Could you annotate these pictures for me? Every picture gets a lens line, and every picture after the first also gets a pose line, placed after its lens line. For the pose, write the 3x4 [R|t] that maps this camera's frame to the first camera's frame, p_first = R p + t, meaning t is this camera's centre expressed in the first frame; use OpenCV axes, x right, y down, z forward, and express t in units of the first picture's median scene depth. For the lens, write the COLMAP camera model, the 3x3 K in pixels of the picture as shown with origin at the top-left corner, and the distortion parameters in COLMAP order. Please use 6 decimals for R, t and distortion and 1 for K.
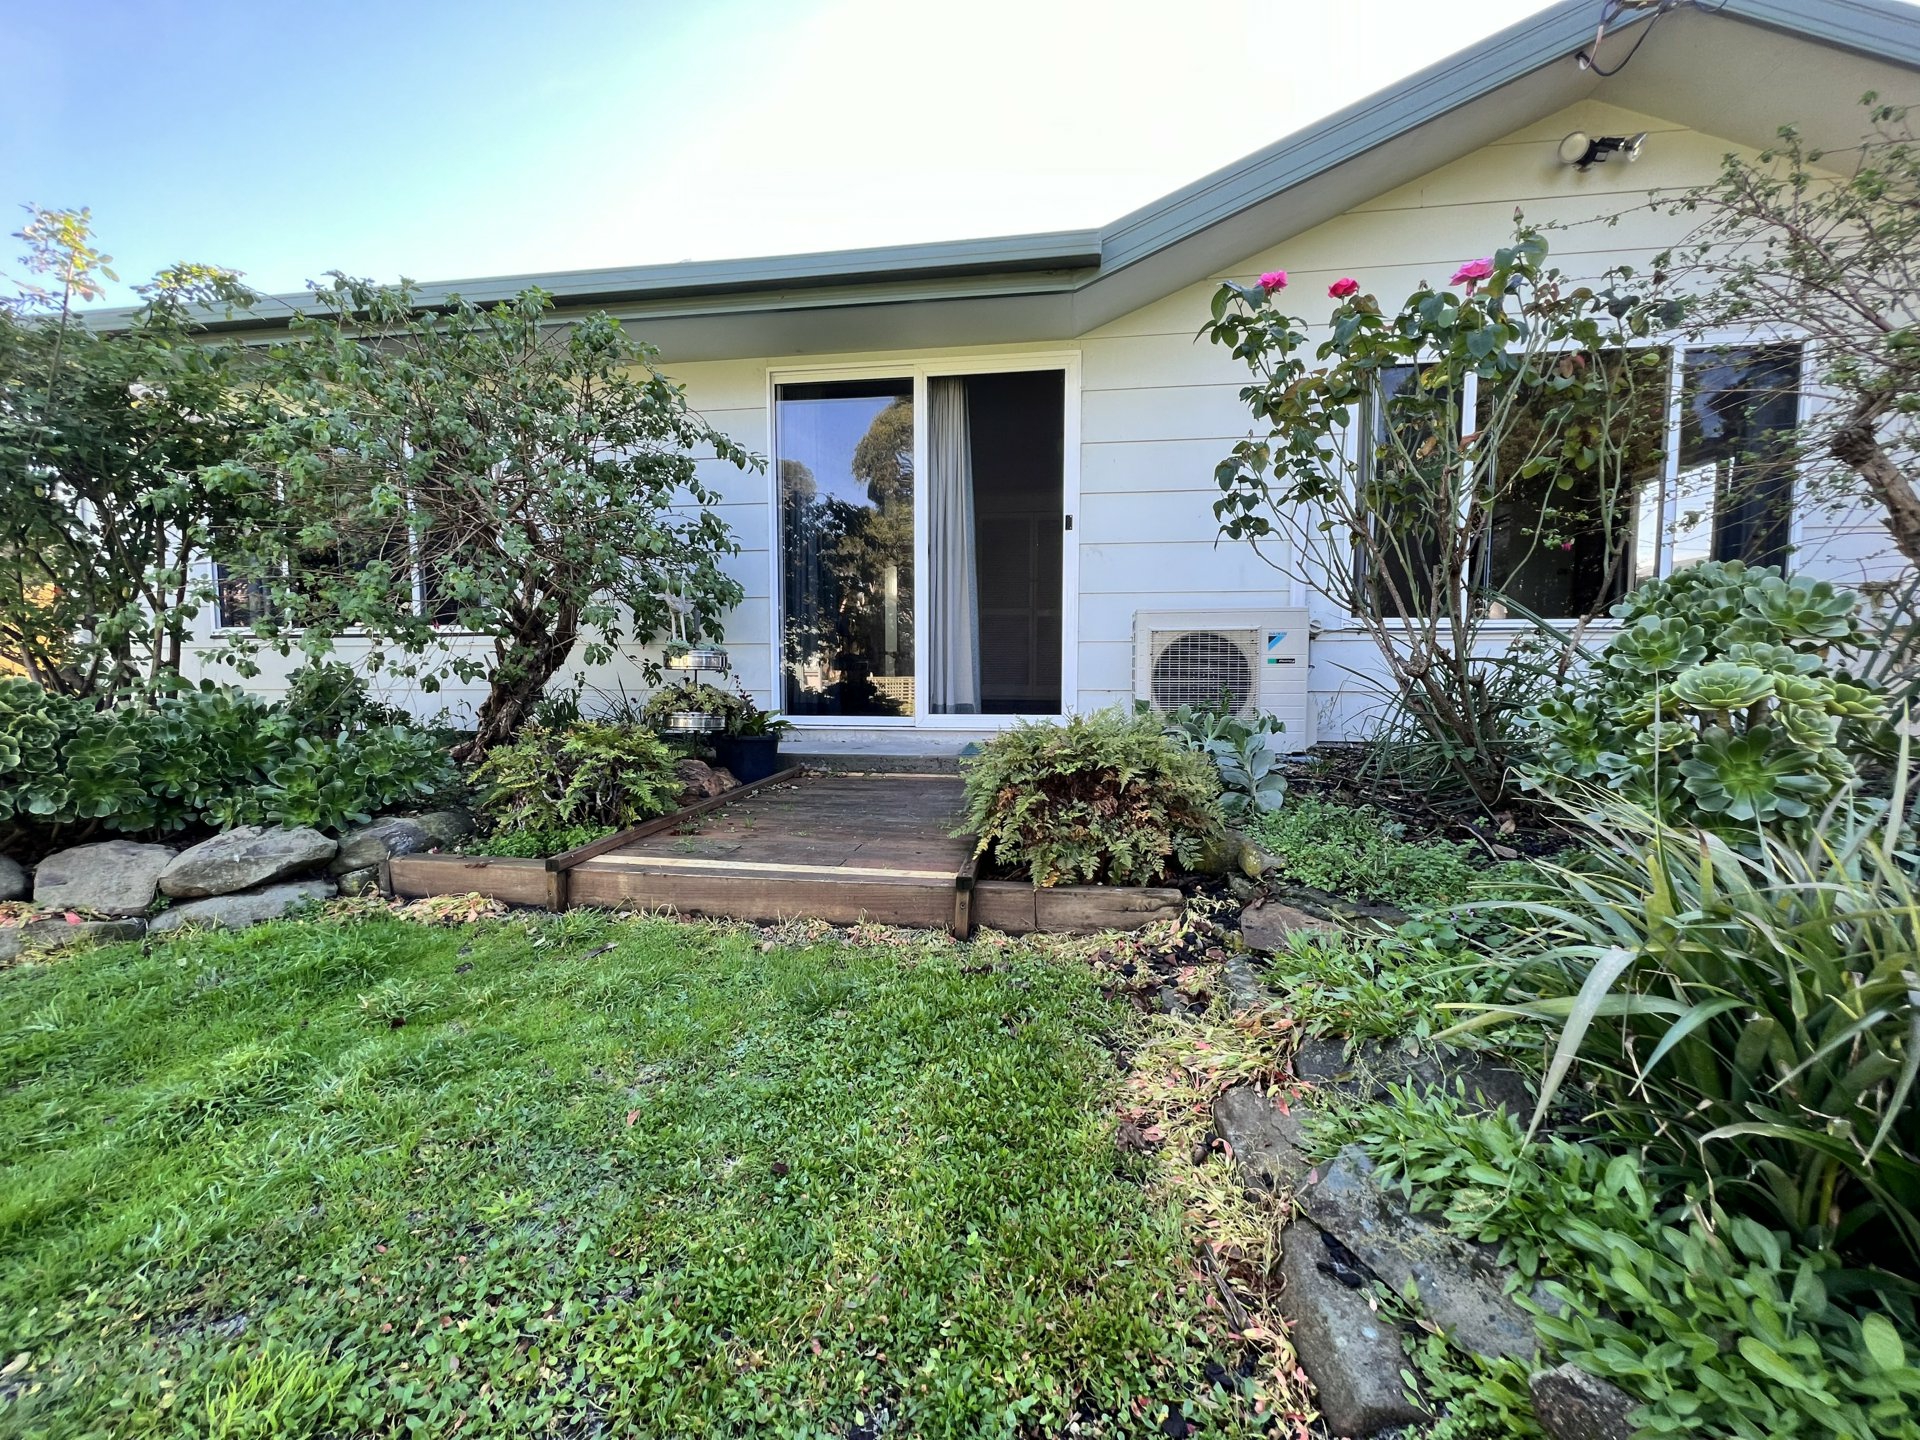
lens RADIAL K [[773.0, 0, 960.0], [0, 773.0, 720.0], [0, 0, 1]] dist [0.000719, -0.000385]
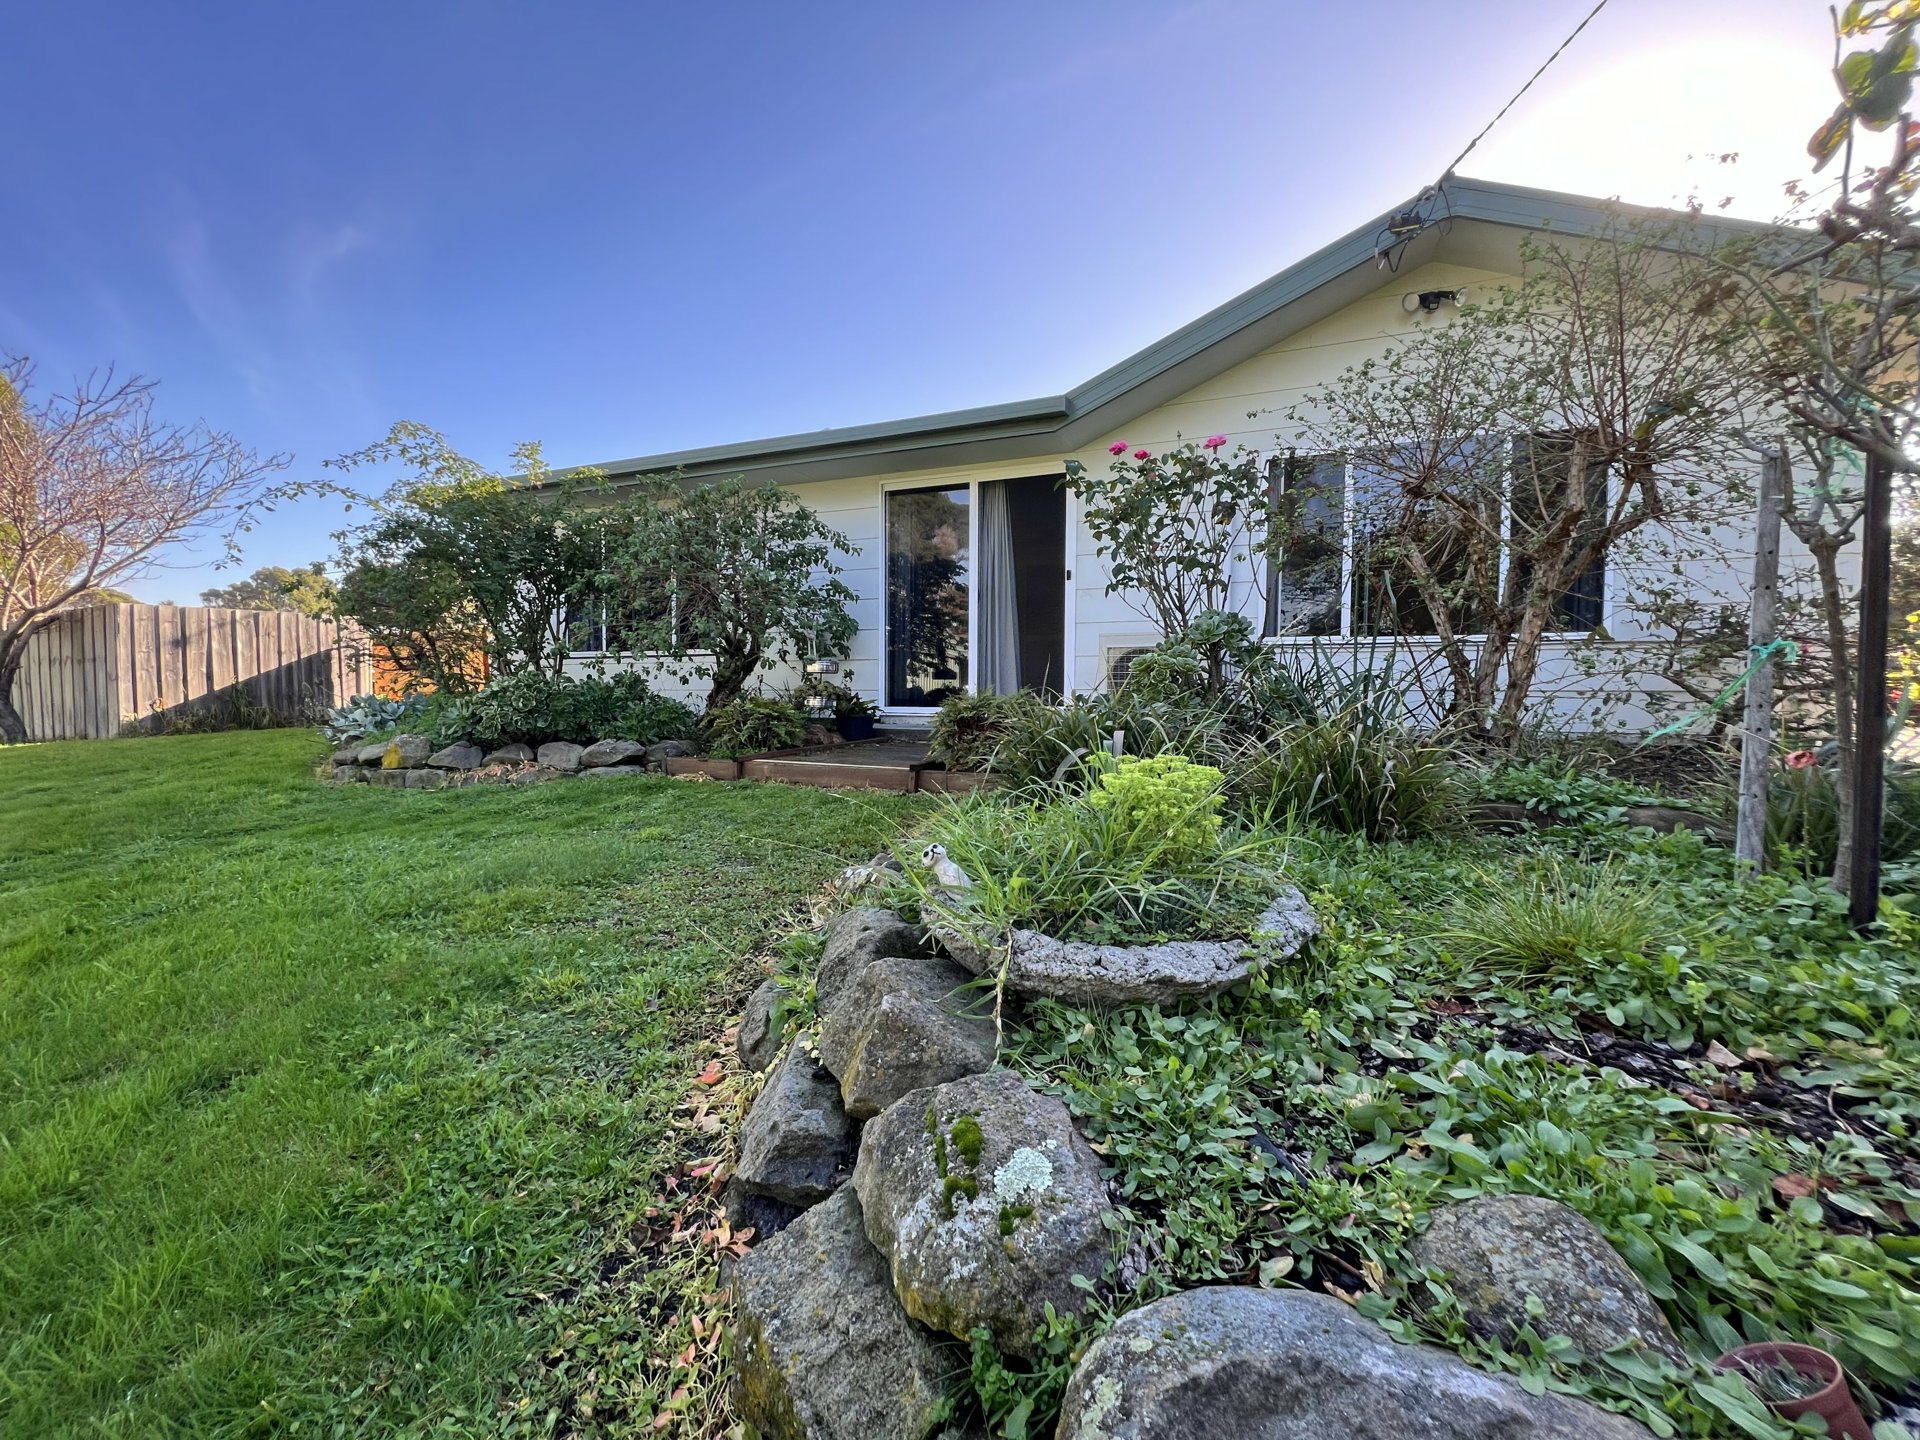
lens RADIAL K [[773.0, 0, 960.0], [0, 773.0, 720.0], [0, 0, 1]] dist [0.000719, -0.000385]
pose [[0.970622, 0.010977, -0.240358, 0.351758], [-0.019111, 0.999320, -0.031535, 0.083840], [0.239849, 0.035202, 0.970172, -0.553758]]
